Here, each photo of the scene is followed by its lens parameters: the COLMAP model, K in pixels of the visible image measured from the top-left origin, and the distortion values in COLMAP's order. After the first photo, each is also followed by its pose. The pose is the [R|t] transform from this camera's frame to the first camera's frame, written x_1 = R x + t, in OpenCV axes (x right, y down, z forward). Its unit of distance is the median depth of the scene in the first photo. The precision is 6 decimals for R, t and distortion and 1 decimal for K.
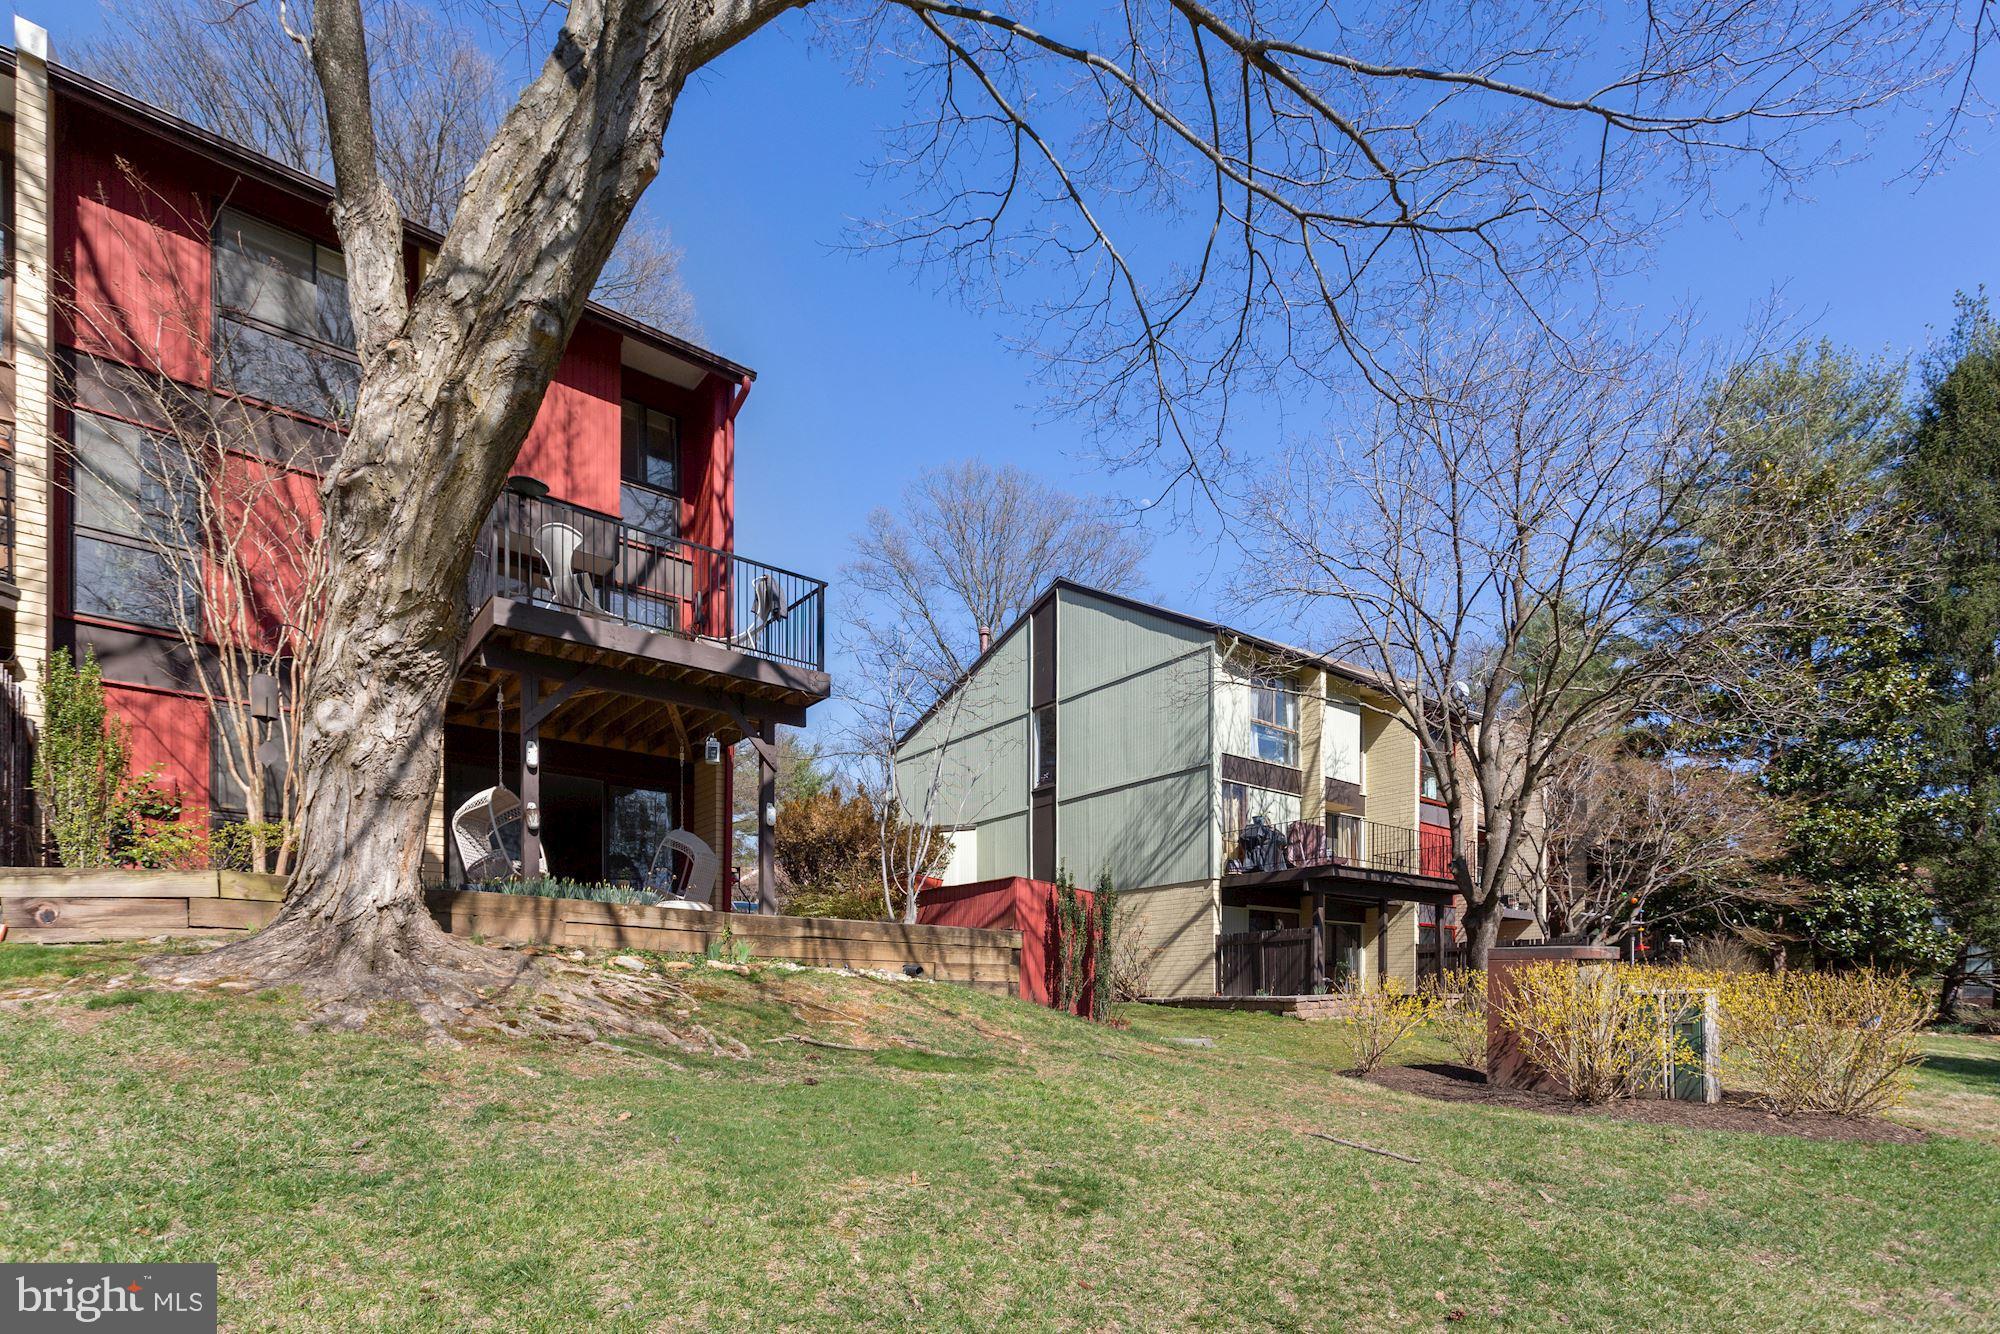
lens RADIAL K [[964.3, 0, 993.9], [0, 964.3, 638.0], [0, 0, 1]] dist [0.000018, 0.000739]
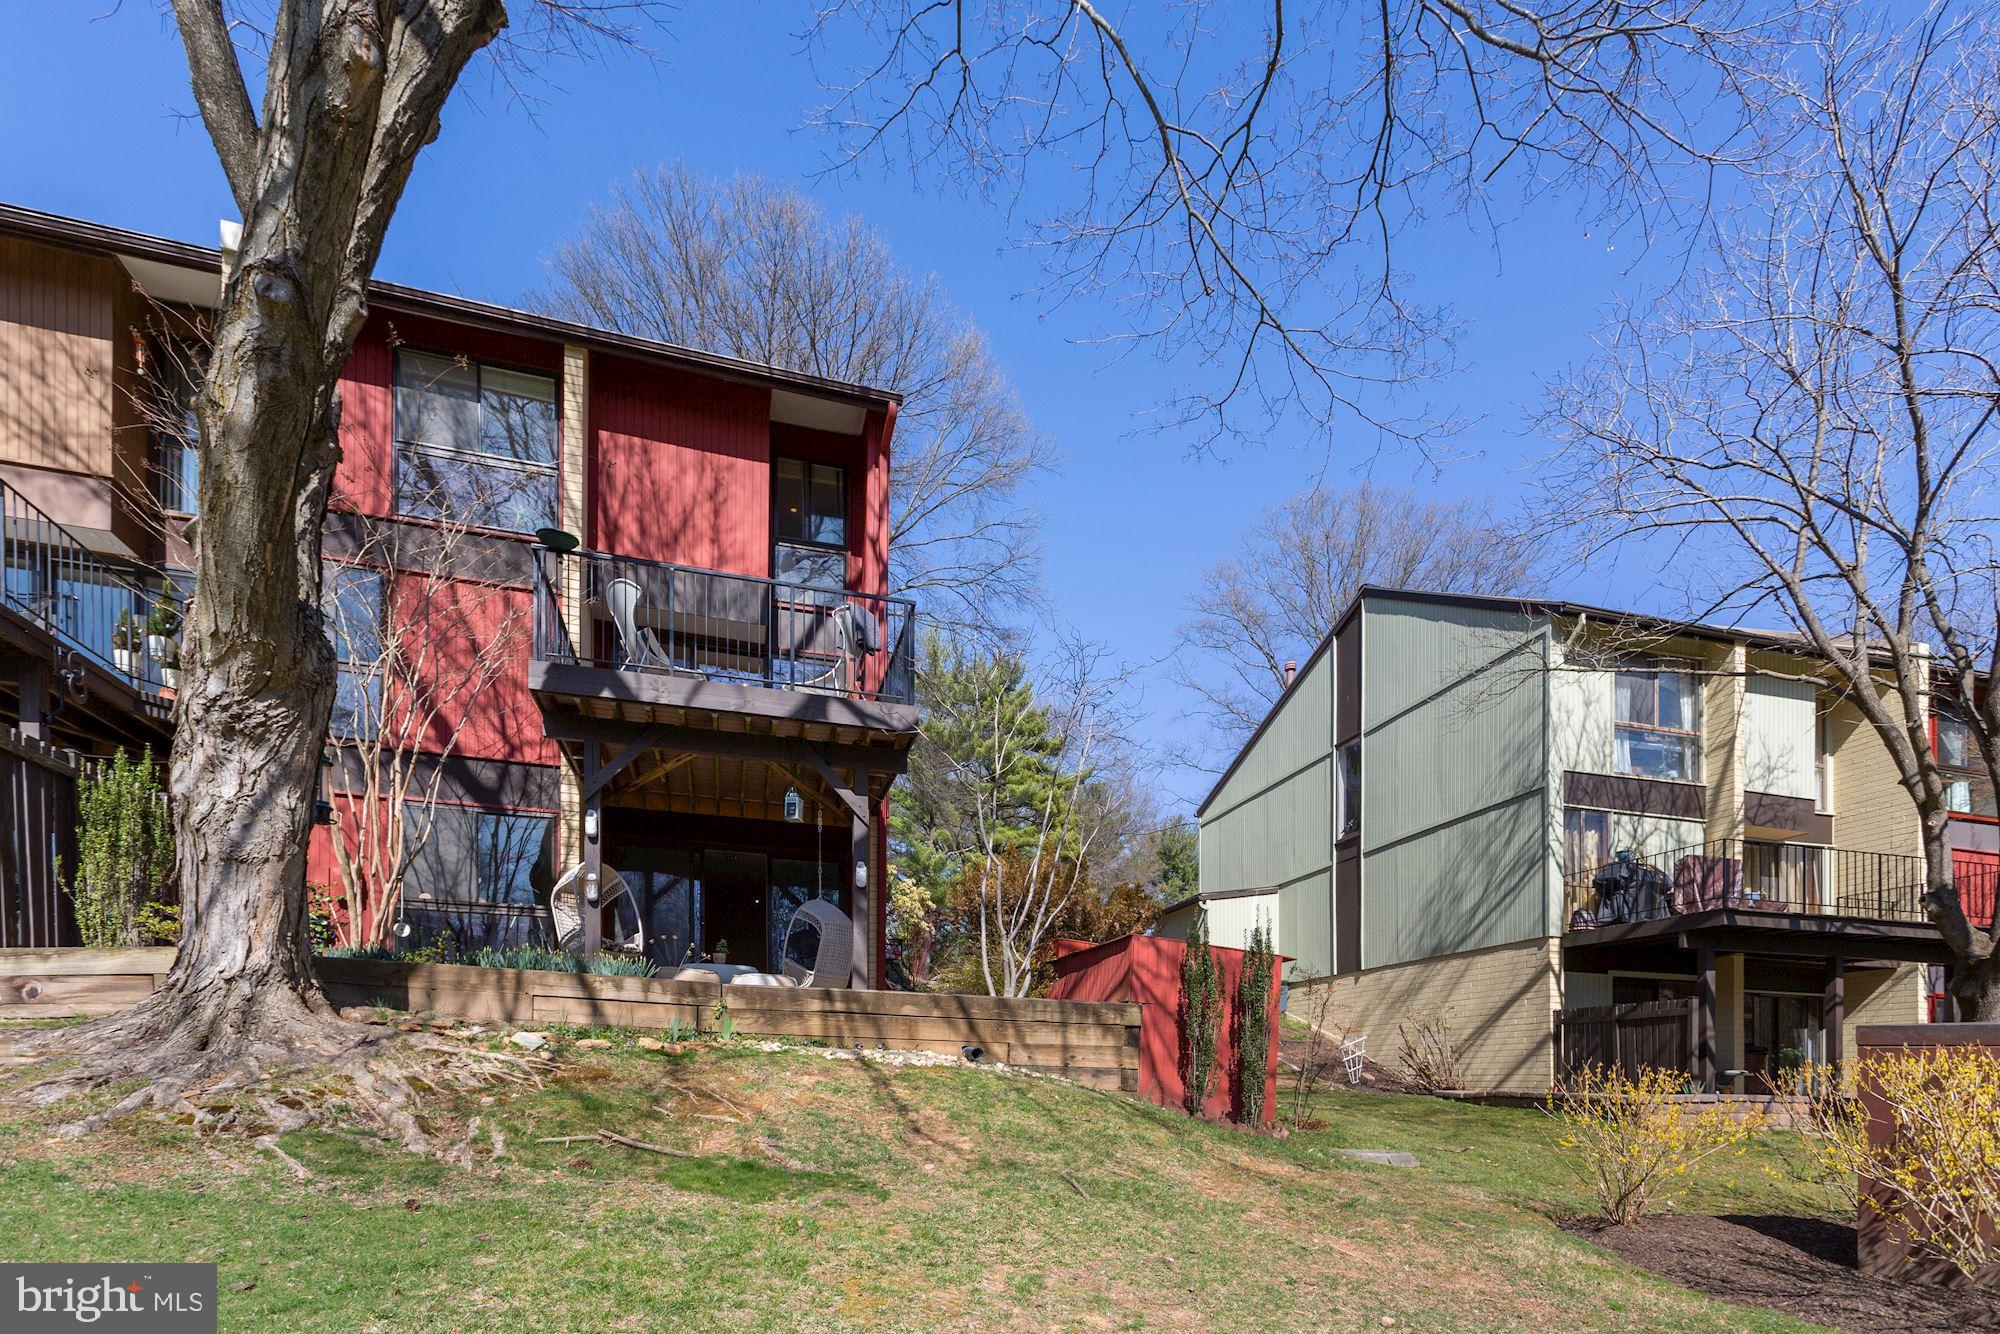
lens RADIAL K [[985.5, 0, 1000.1], [0, 985.5, 789.7], [0, 0, 1]] dist [0.002048, 0.000699]
pose [[0.917289, -0.092239, -0.387393, 0.170760], [0.120201, 0.991563, 0.048525, 0.058457], [0.379648, -0.091076, 0.920637, 0.175587]]
